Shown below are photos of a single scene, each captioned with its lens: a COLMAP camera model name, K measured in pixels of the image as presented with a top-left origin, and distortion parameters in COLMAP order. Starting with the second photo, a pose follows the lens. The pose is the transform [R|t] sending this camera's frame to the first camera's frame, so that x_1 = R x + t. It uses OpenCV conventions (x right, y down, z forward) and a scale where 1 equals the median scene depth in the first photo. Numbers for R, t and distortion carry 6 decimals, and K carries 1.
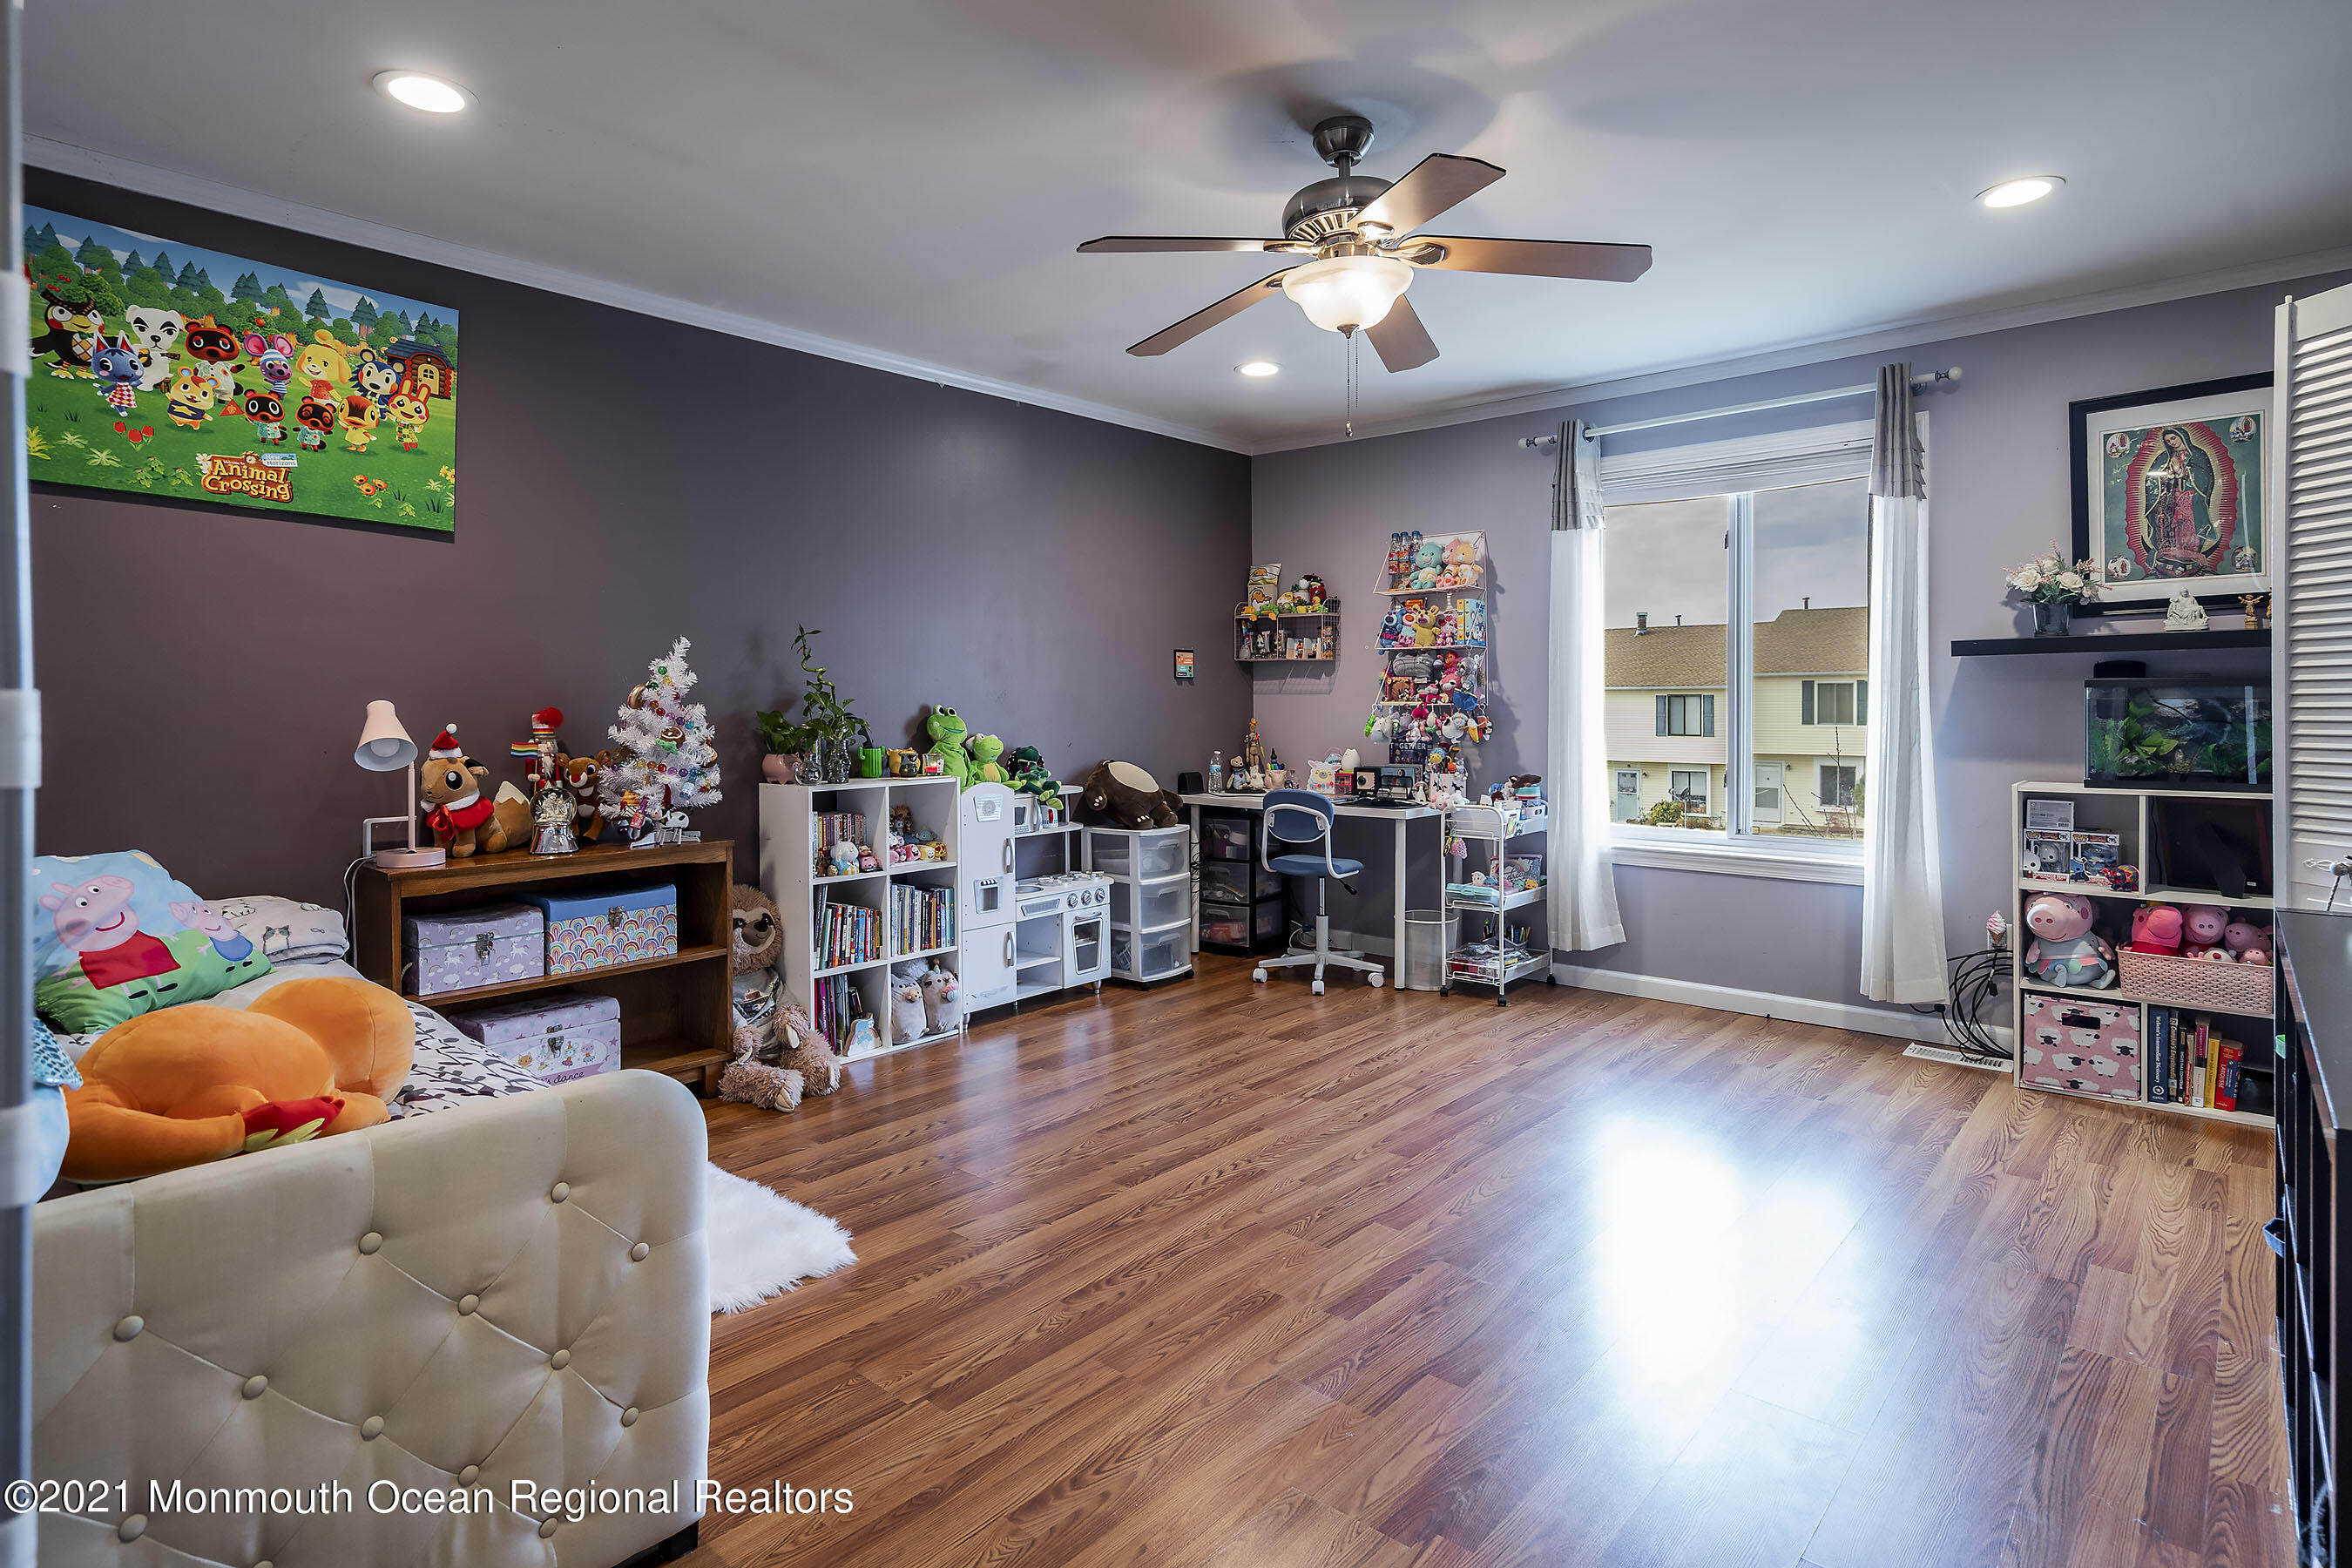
lens RADIAL K [[1221.9, 0, 1165.6], [0, 1221.9, 700.9], [0, 0, 1]] dist [0.003600, 0.003126]
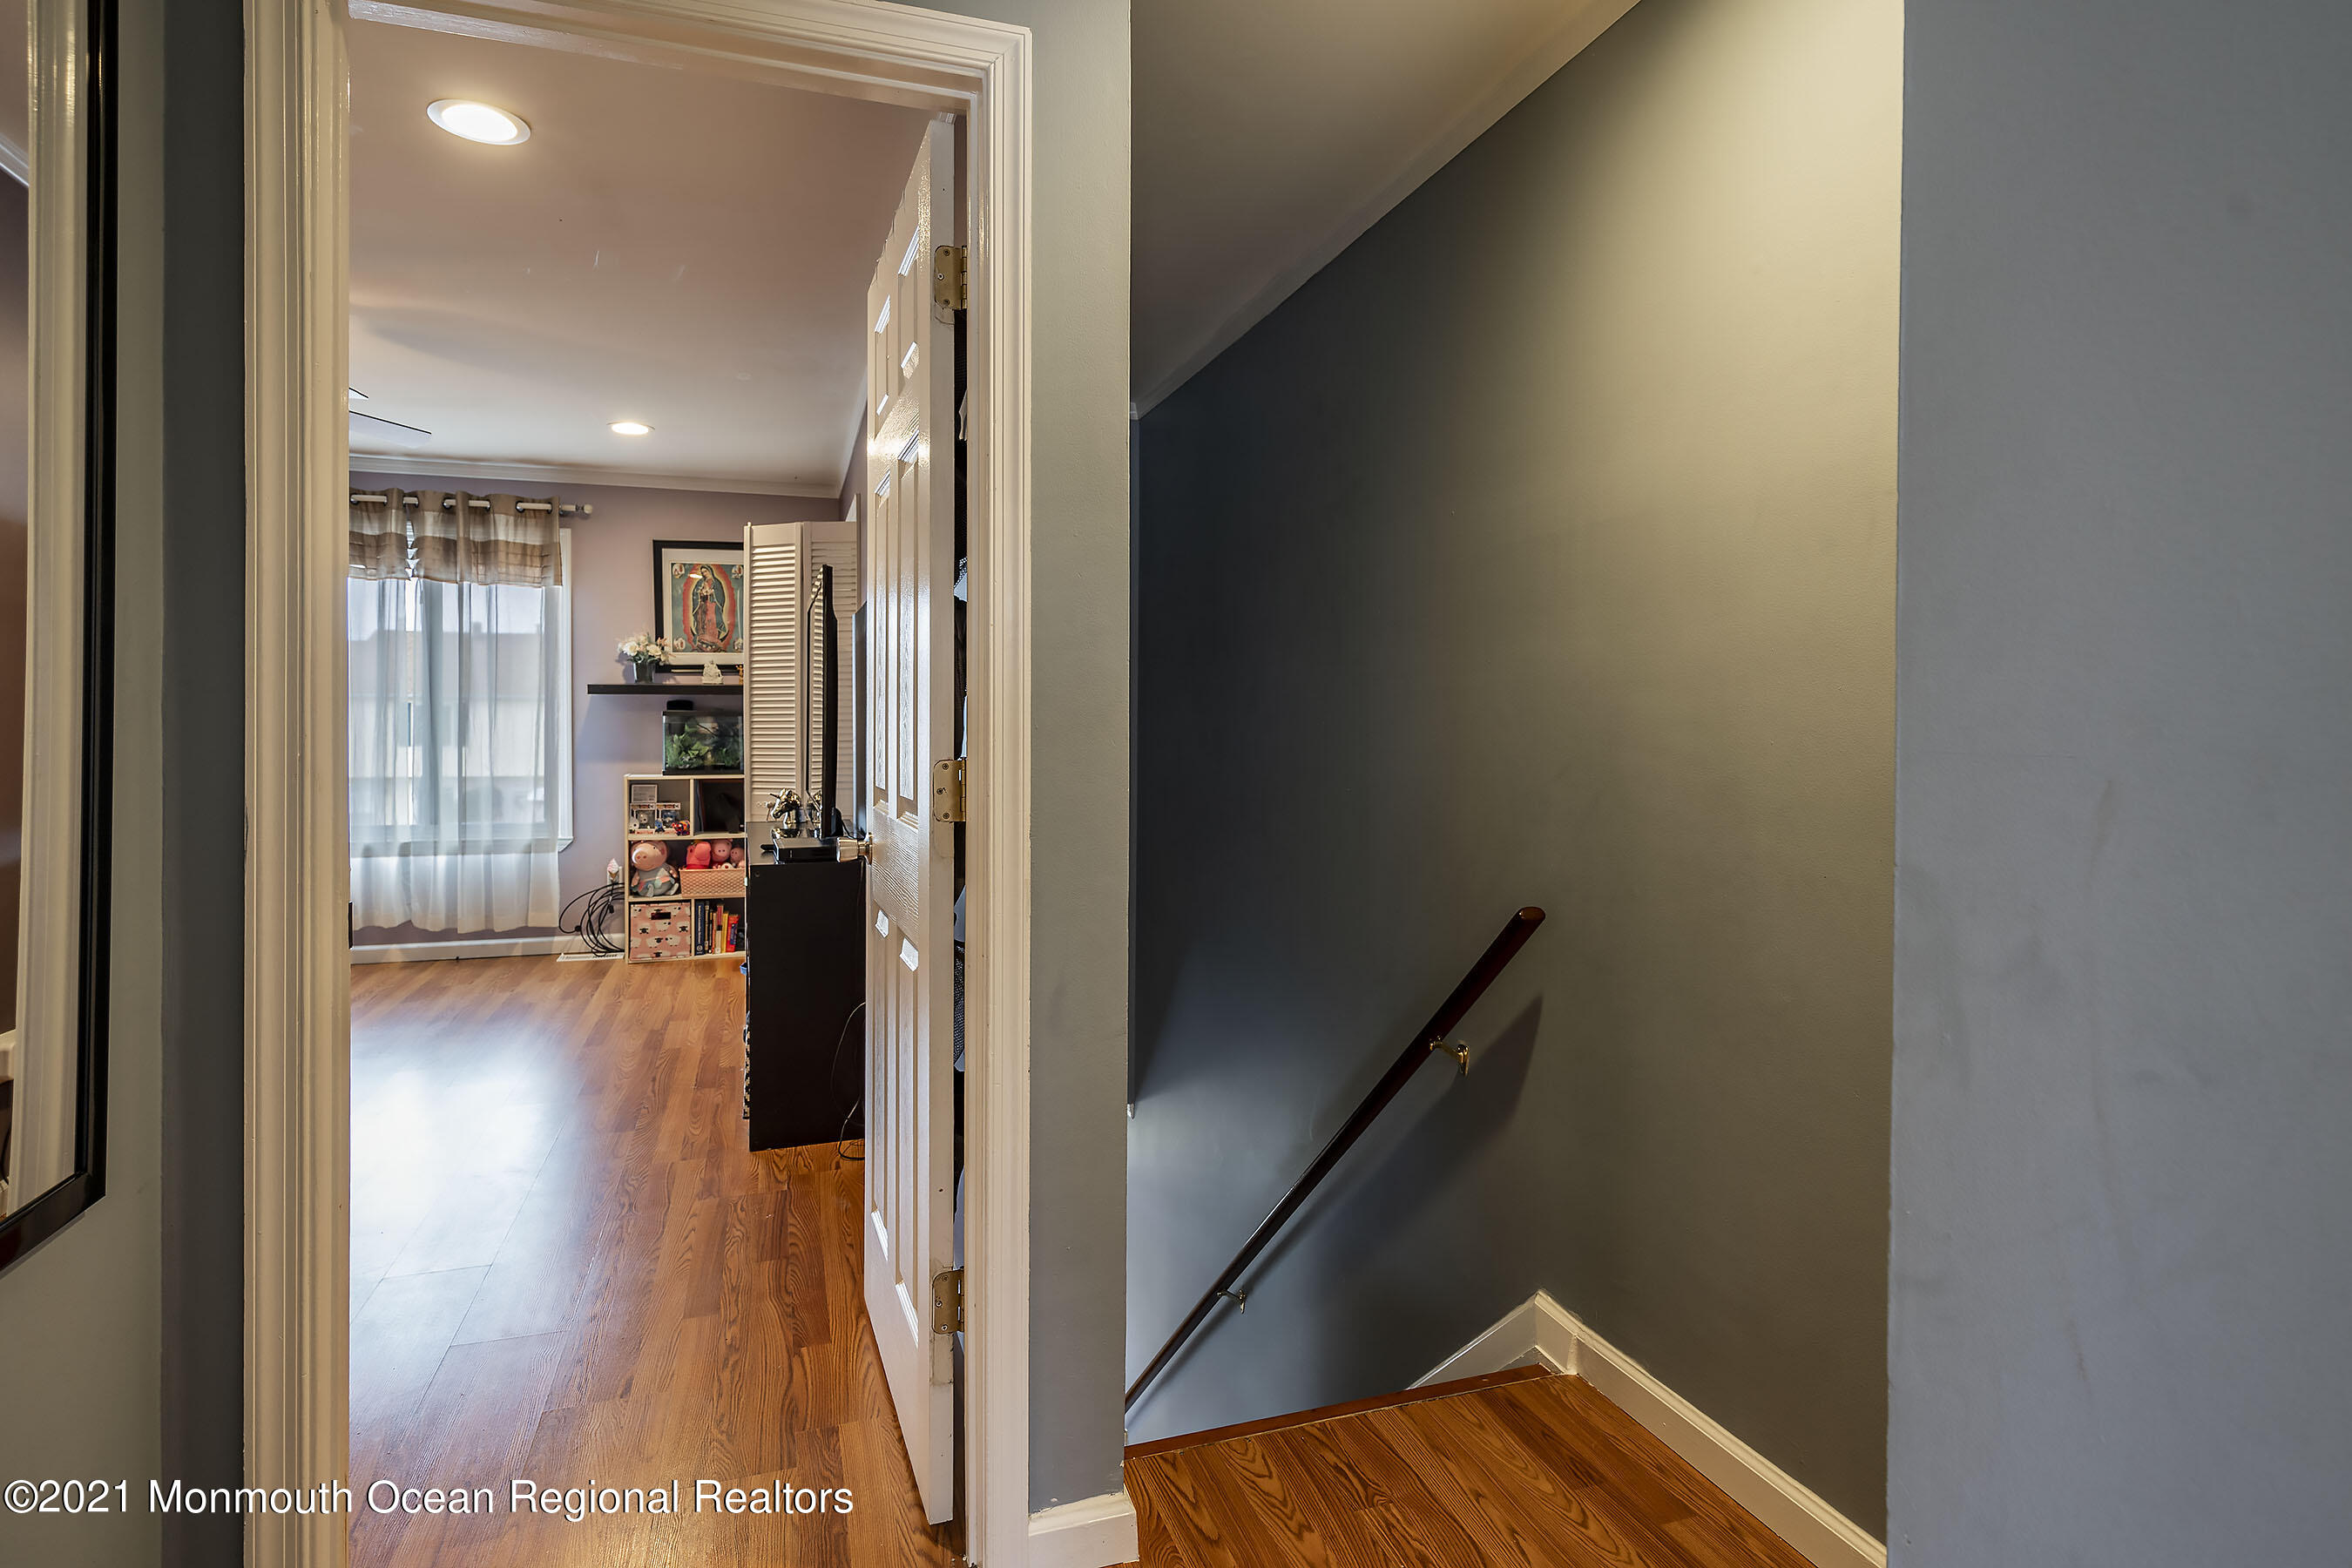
lens RADIAL K [[1221.9, 0, 1171.2], [0, 1221.9, 759.1], [0, 0, 1]] dist [0.003600, 0.003126]
pose [[0.496983, -0.011824, 0.867679, -0.347354], [-0.002217, 0.999887, 0.014896, 0.021982], [-0.867757, -0.009327, 0.496901, -0.423872]]
